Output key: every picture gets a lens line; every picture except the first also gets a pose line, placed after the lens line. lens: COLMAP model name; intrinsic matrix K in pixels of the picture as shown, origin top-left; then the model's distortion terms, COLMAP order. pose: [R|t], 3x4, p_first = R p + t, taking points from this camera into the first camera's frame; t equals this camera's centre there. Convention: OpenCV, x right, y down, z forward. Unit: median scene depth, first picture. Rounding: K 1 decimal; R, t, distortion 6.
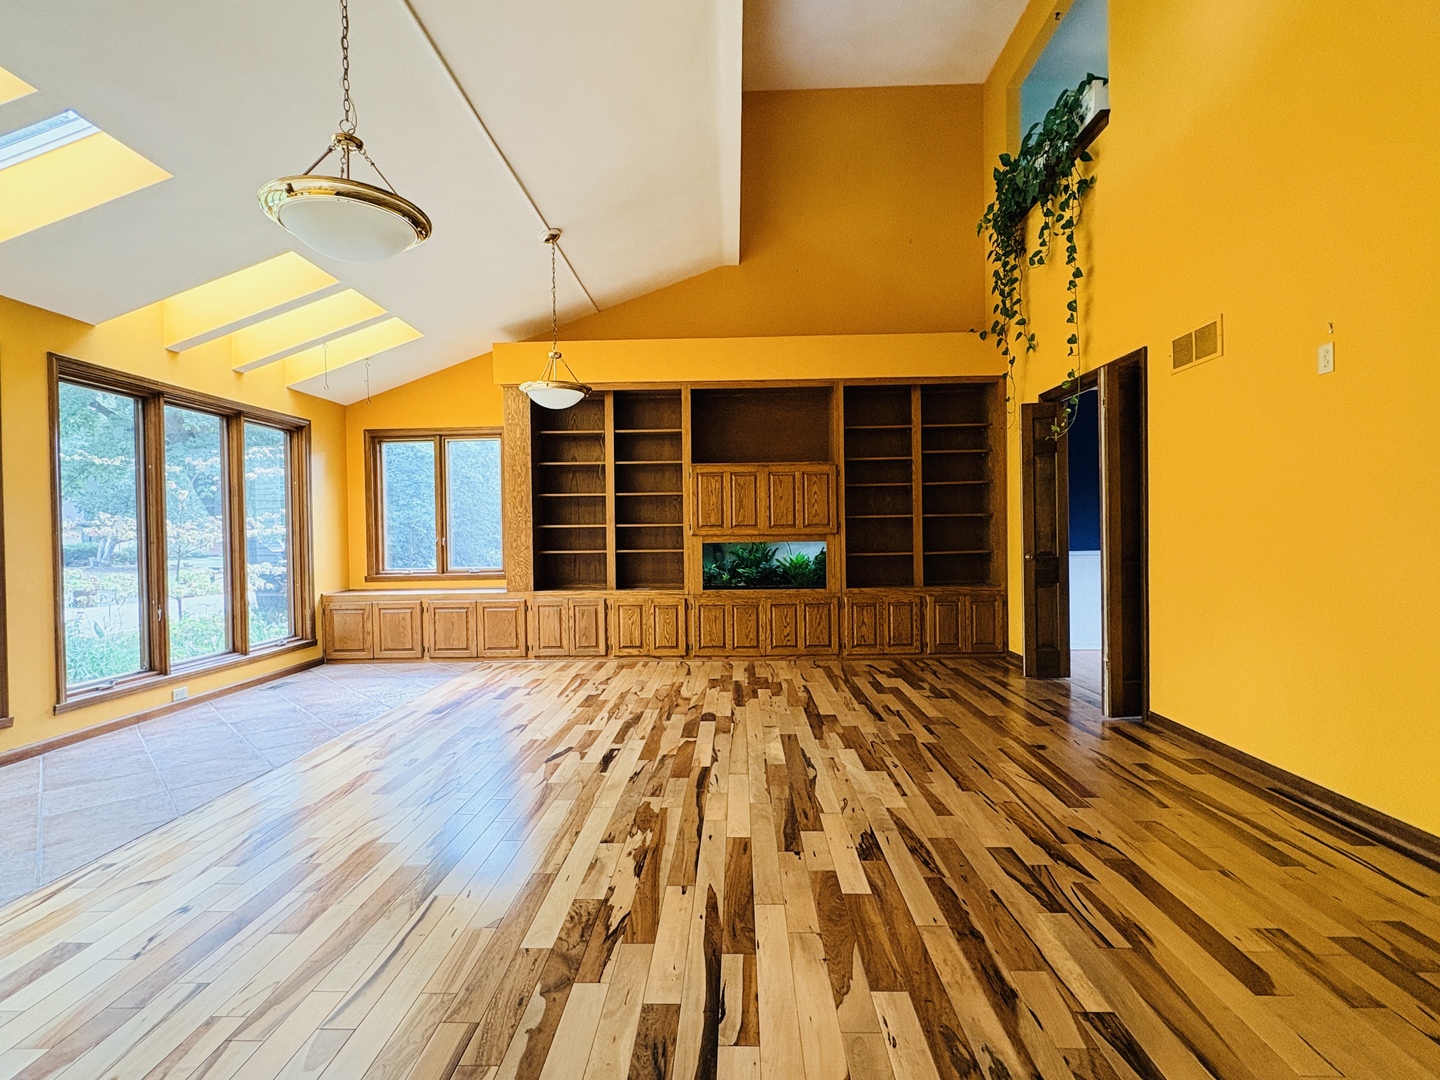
lens RADIAL K [[708.0, 0, 720.0], [0, 708.0, 540.0], [0, 0, 1]] dist [0.002389, -0.000080]
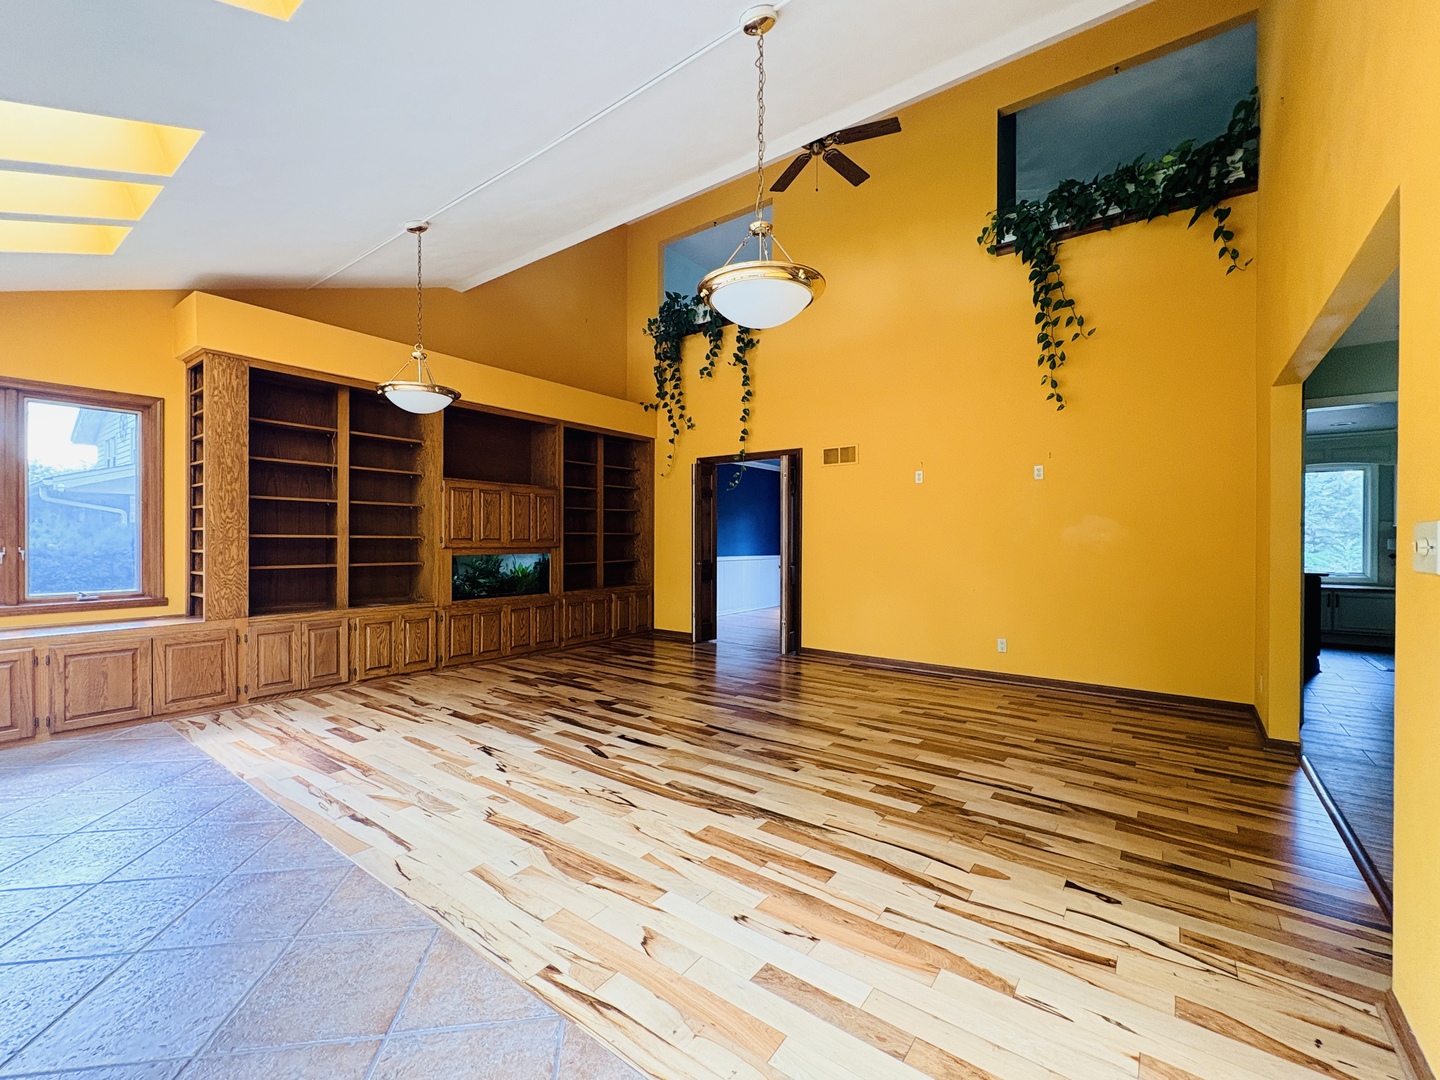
lens RADIAL K [[606.5, 0, 720.0], [0, 606.5, 540.0], [0, 0, 1]] dist [0.000432, 0.000043]
pose [[0.577047, 0.015134, 0.816571, -0.775552], [-0.004974, 0.999875, -0.015016, -0.010304], [-0.816696, 0.004604, 0.577050, 0.261519]]
